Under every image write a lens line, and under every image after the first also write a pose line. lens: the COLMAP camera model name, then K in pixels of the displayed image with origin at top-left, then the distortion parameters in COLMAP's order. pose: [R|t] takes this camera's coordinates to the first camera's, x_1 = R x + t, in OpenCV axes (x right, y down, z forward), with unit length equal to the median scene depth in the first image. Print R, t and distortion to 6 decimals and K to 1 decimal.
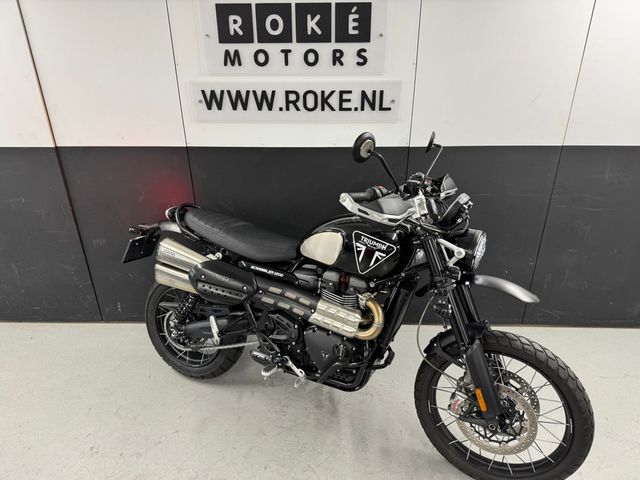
lens RADIAL K [[451.8, 0, 320.0], [0, 451.8, 240.0], [0, 0, 1]] dist [0.009195, 0.000646]
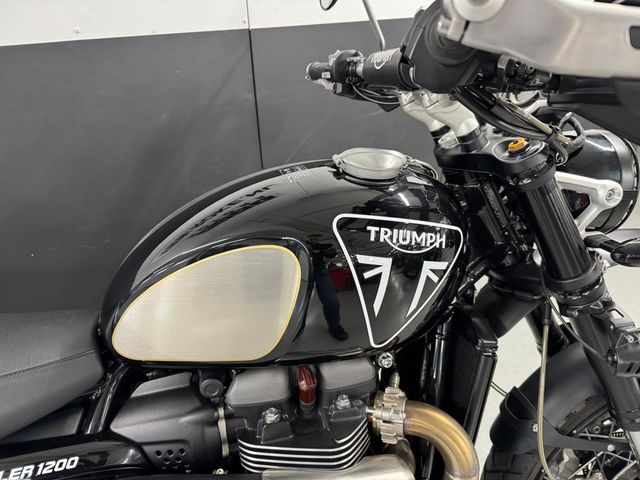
lens RADIAL K [[451.8, 0, 320.0], [0, 451.8, 240.0], [0, 0, 1]] dist [0.009195, 0.000646]
pose [[0.790929, -0.286096, 0.540907, -0.074525], [0.292876, 0.953135, 0.075879, -0.026446], [-0.537266, 0.098404, 0.837653, 0.668178]]
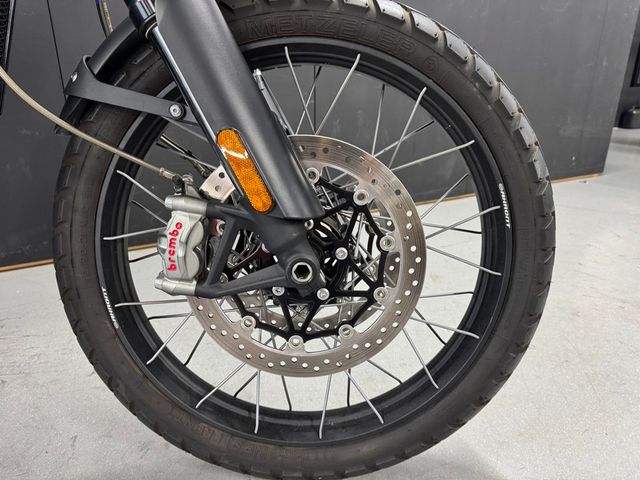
lens RADIAL K [[451.8, 0, 320.0], [0, 451.8, 240.0], [0, 0, 1]] dist [0.009195, 0.000646]
pose [[0.882550, -0.157166, 0.443176, 0.222154], [0.210364, 0.974879, -0.073198, 0.351310], [-0.420538, 0.157829, 0.893441, 0.611667]]
